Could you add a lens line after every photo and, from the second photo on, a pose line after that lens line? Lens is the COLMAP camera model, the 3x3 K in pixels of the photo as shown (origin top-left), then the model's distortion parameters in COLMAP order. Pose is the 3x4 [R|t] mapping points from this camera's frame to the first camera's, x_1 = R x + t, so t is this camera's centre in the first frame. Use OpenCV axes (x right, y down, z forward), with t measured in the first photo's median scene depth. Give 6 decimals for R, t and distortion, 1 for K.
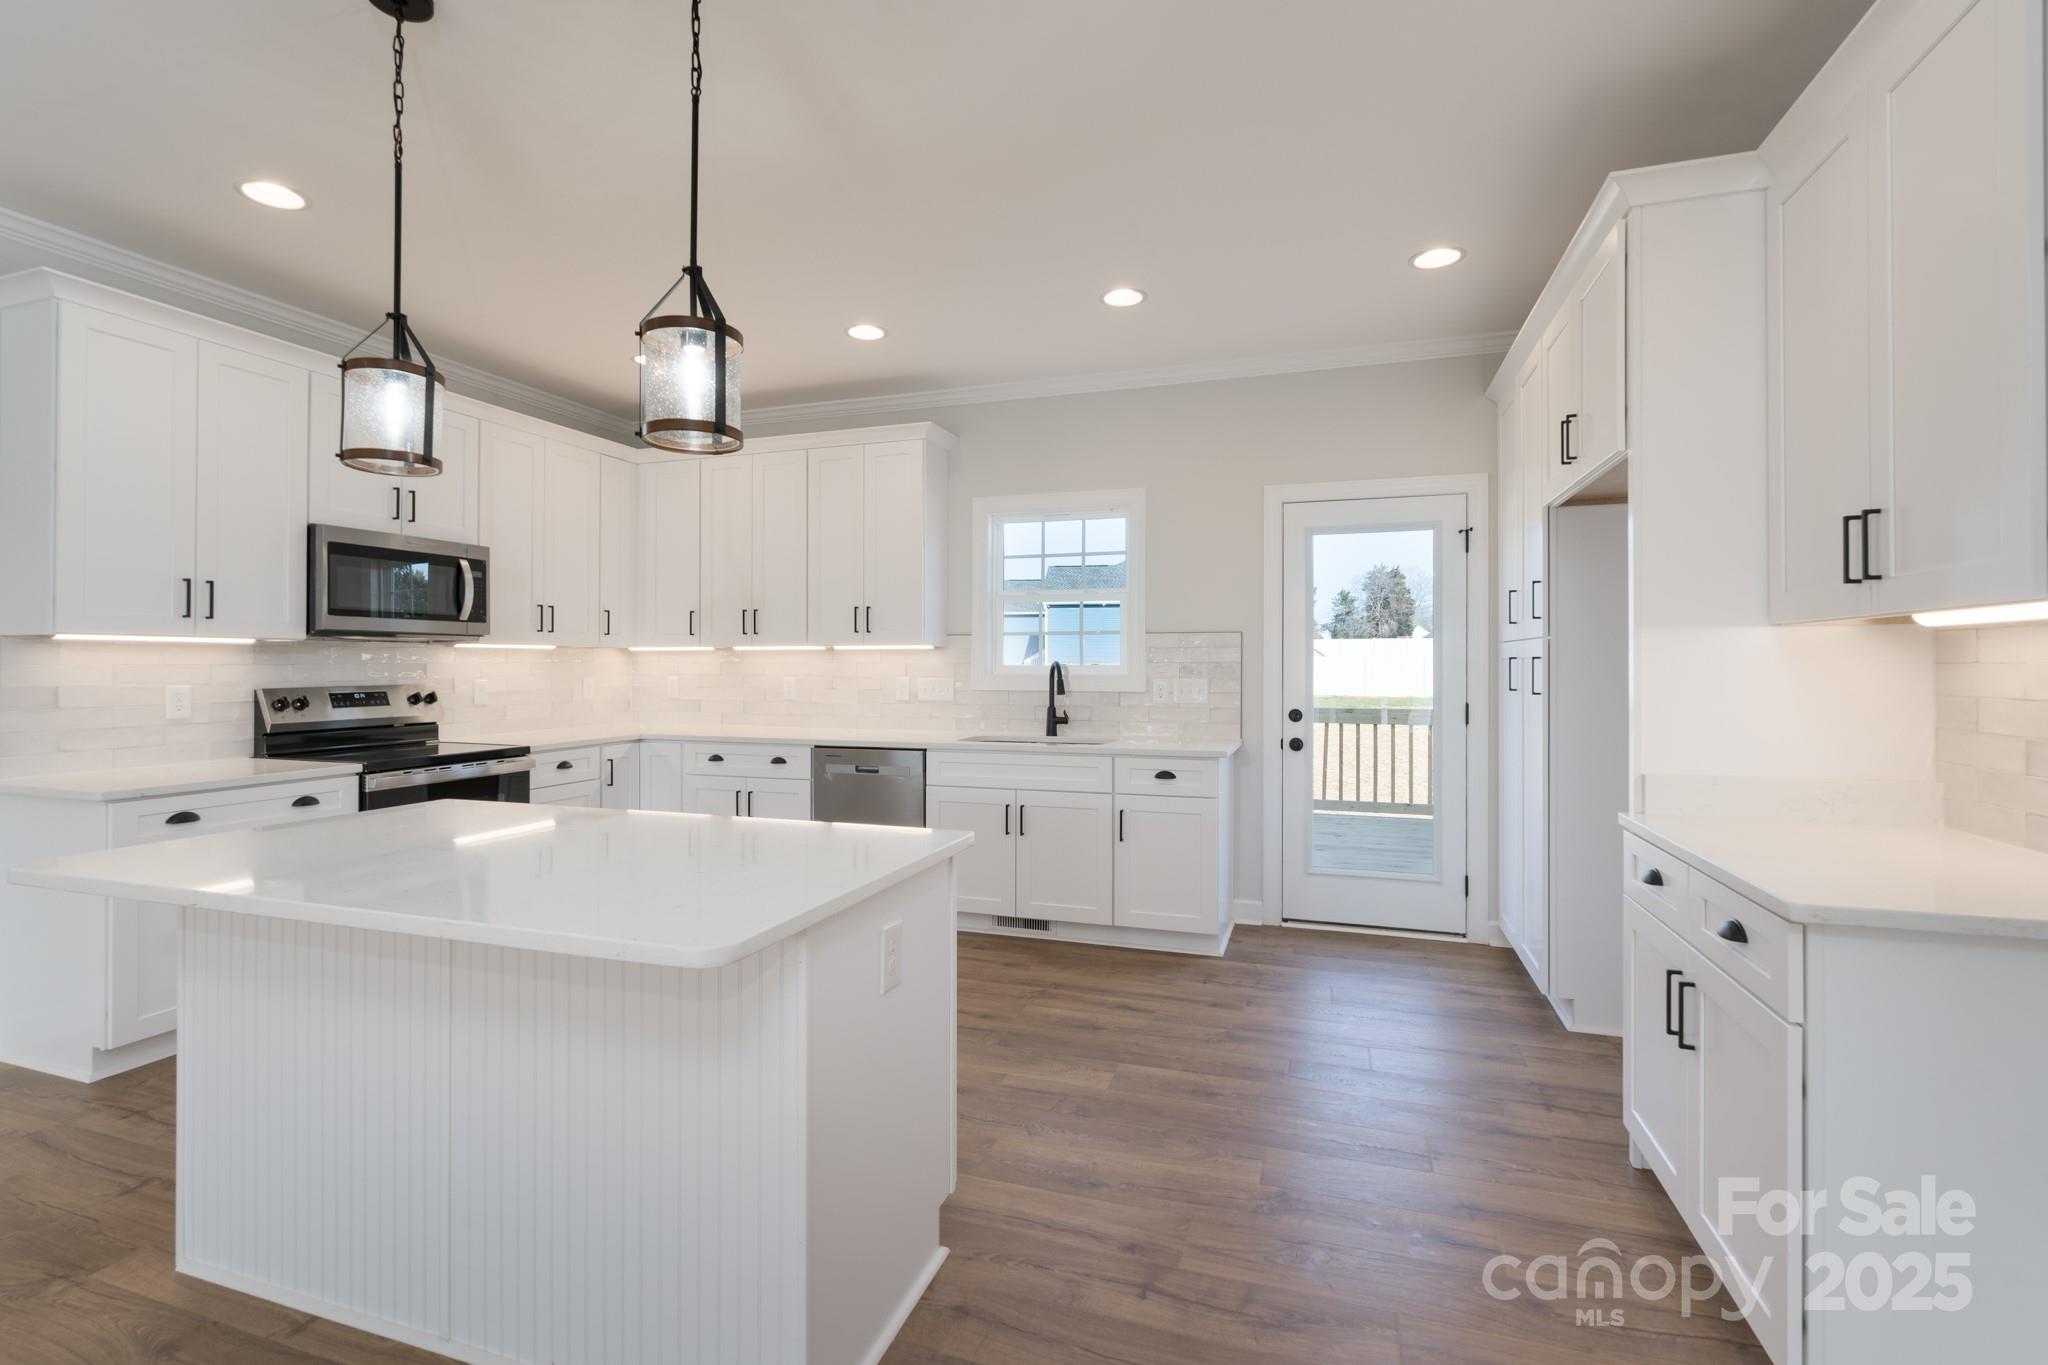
lens RADIAL K [[938.3, 0, 1033.1], [0, 938.3, 669.6], [0, 0, 1]] dist [0.001085, -0.000031]
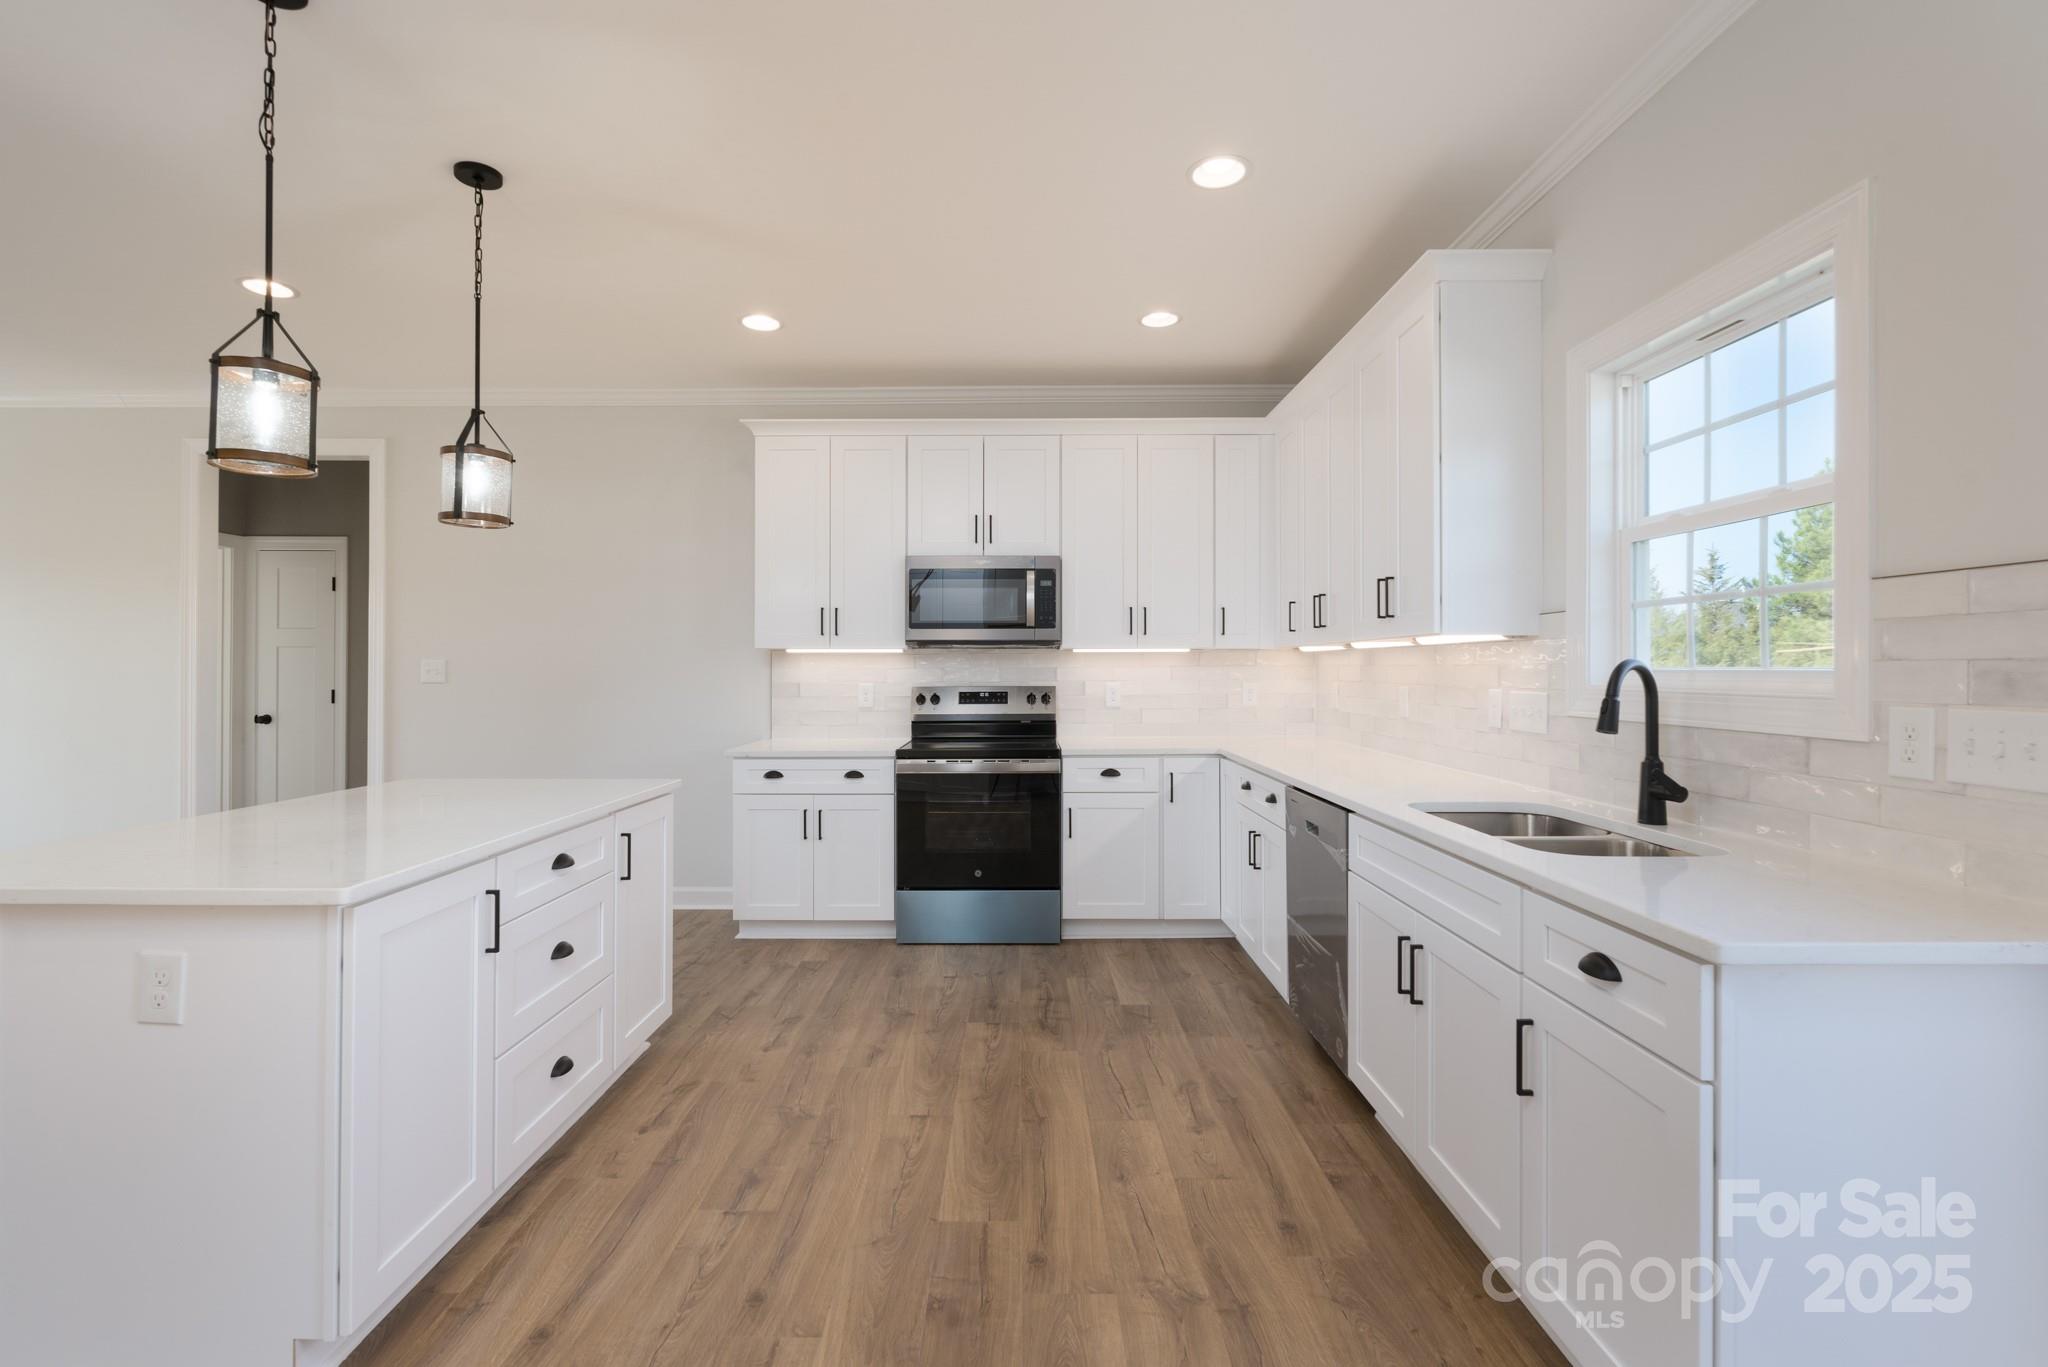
lens RADIAL K [[938.3, 0, 992.1], [0, 938.3, 664.2], [0, 0, 1]] dist [0.001085, -0.000031]
pose [[0.291295, -0.005153, -0.956619, 0.384735], [-0.003382, 0.999974, -0.006416, -0.002648], [0.956627, 0.005104, 0.291270, 0.601325]]
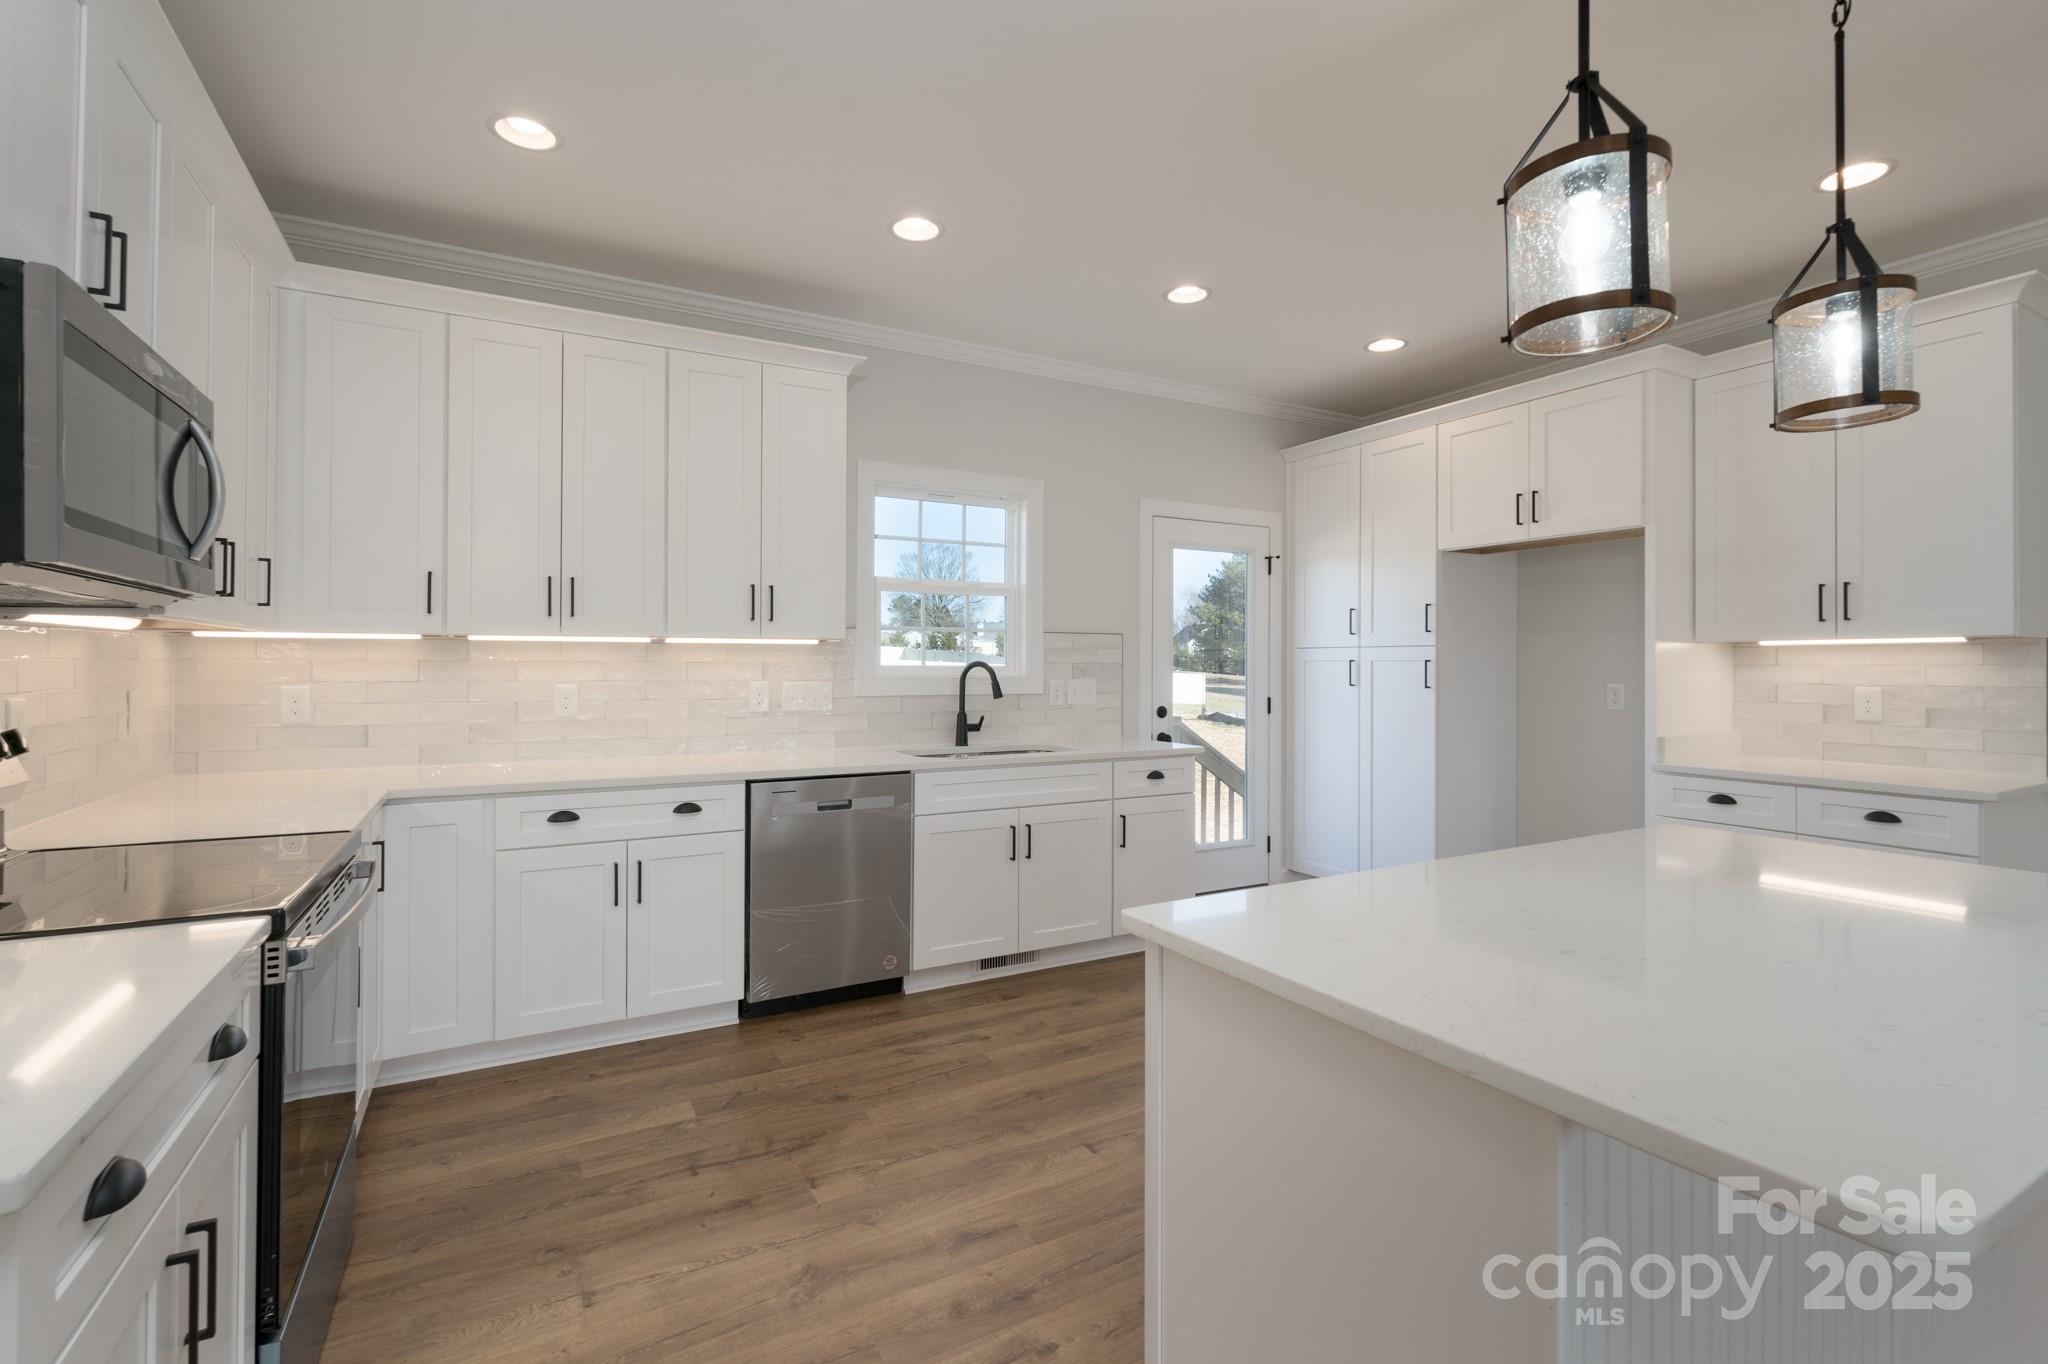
lens RADIAL K [[938.3, 0, 1025.3], [0, 938.3, 661.8], [0, 0, 1]] dist [0.001085, -0.000031]
pose [[0.669142, 0.004004, 0.743124, -0.636502], [0.003259, 0.999960, -0.008323, -0.001055], [-0.743127, 0.007992, 0.669102, 0.388969]]
